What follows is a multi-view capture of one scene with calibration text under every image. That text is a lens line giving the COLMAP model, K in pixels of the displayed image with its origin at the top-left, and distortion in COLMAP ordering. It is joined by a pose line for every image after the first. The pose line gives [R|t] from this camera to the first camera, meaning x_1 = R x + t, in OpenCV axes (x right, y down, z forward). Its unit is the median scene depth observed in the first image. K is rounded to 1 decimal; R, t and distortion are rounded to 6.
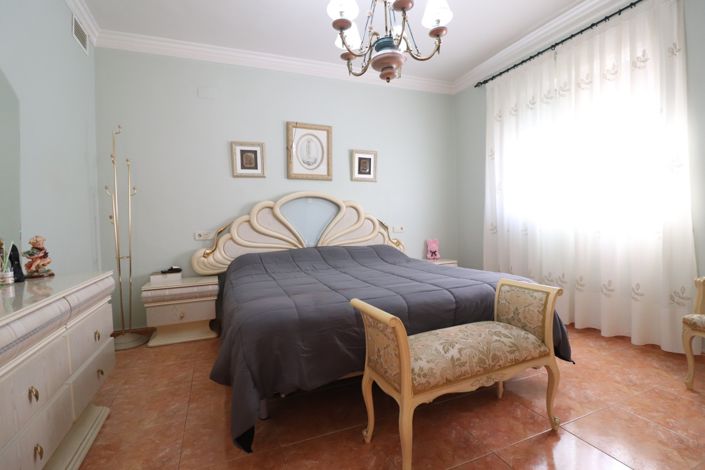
lens RADIAL K [[331.6, 0, 356.6], [0, 331.6, 230.9], [0, 0, 1]] dist [-0.009401, -0.008730]
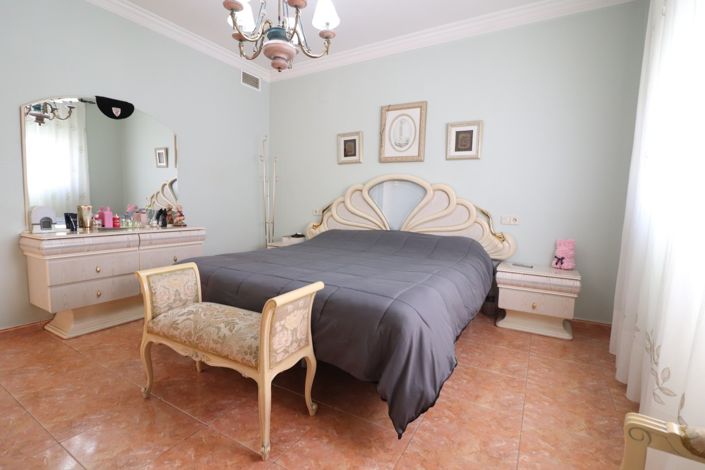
lens RADIAL K [[331.6, 0, 355.5], [0, 331.6, 237.1], [0, 0, 1]] dist [-0.009401, -0.008730]
pose [[0.600719, 0.117829, -0.790729, 0.596170], [-0.058167, 0.992899, 0.103766, -0.028732], [0.797341, -0.016340, 0.603307, 0.302936]]
